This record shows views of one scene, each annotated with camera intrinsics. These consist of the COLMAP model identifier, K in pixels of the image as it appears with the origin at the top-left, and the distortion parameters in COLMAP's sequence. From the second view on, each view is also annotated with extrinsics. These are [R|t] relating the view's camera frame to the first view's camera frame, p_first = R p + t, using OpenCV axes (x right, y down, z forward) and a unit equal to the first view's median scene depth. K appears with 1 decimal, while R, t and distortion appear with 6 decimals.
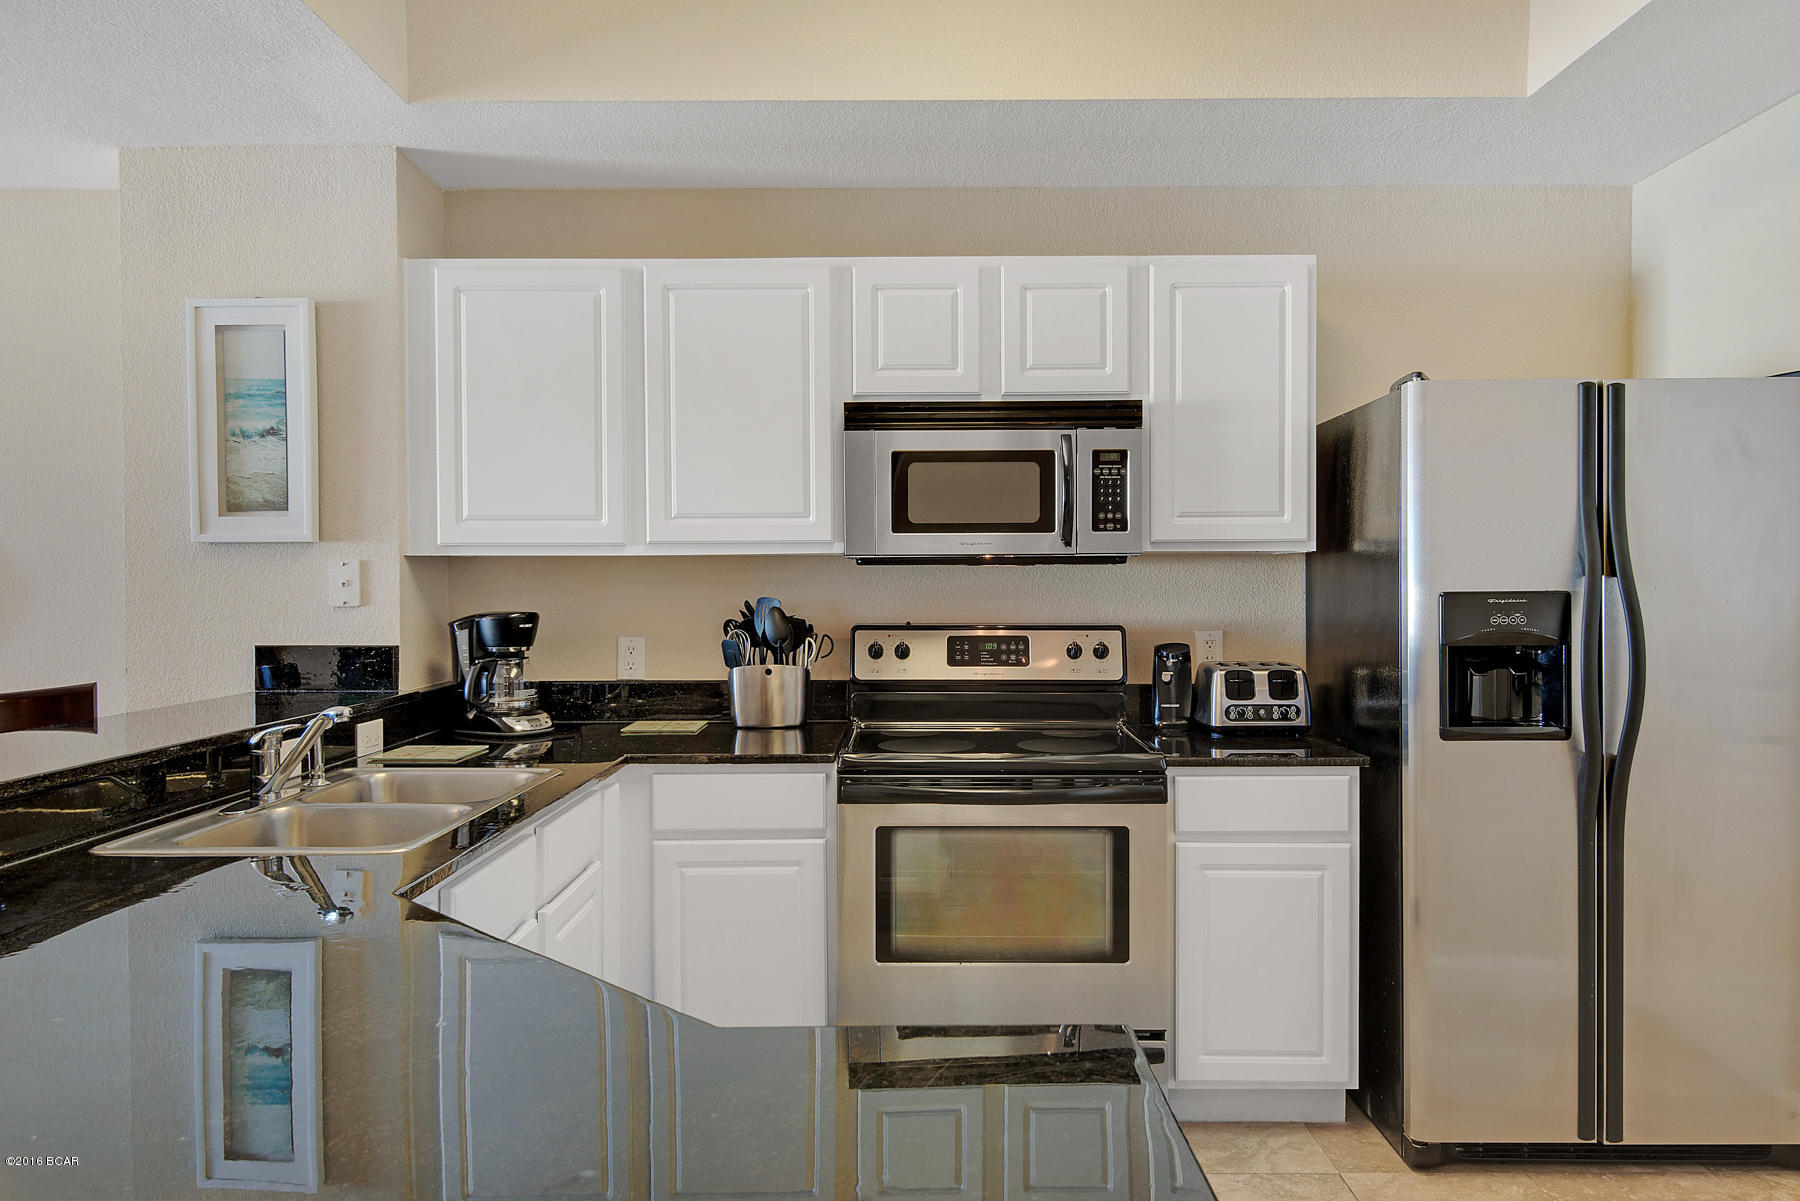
lens RADIAL K [[1270.4, 0, 918.5], [0, 1270.4, 598.2], [0, 0, 1]] dist [0.022840, 0.000787]
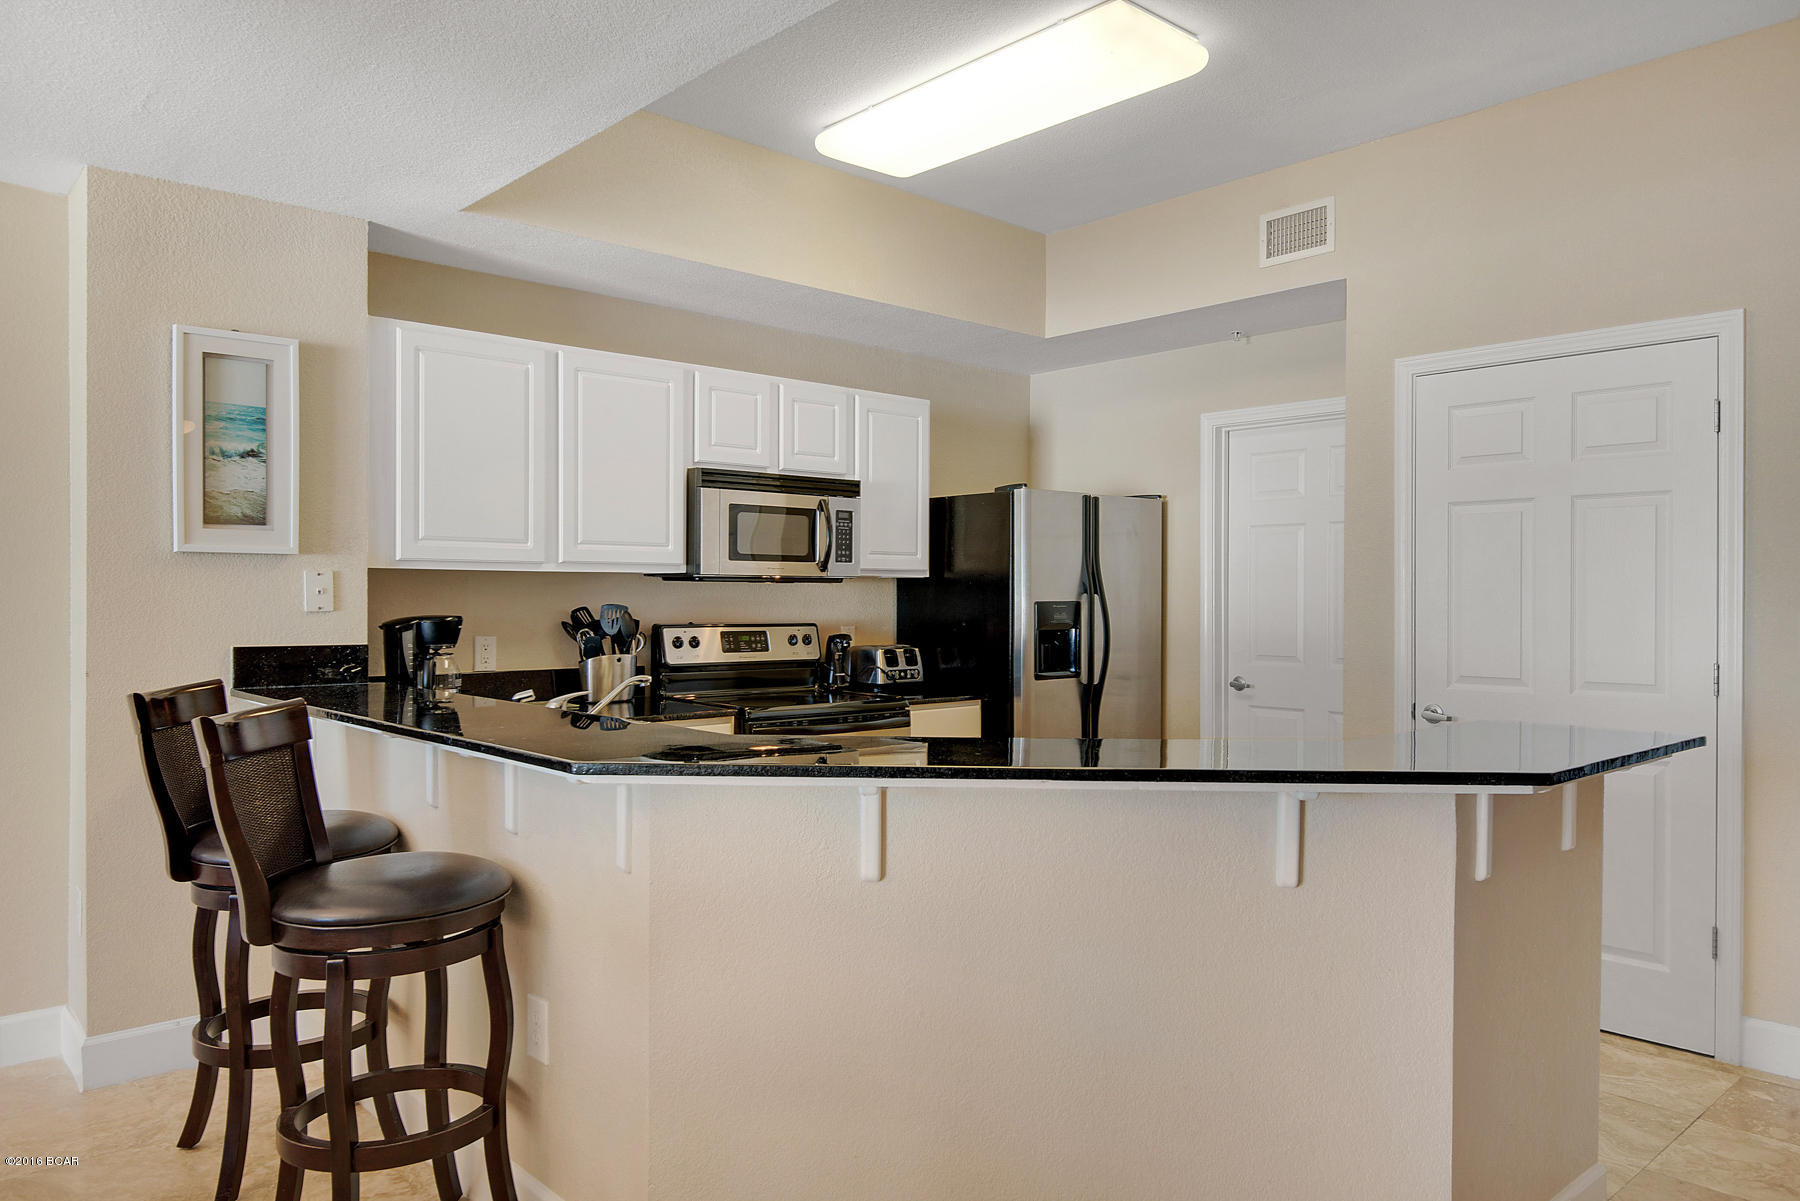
lens RADIAL K [[1230.2, 0, 903.1], [0, 1230.2, 603.1], [0, 0, 1]] dist [0.027834, -0.000524]
pose [[0.738684, 0.002424, 0.674047, -0.812081], [0.002413, 0.999978, -0.006240, 0.007517], [-0.674047, 0.006236, 0.738662, -0.173746]]
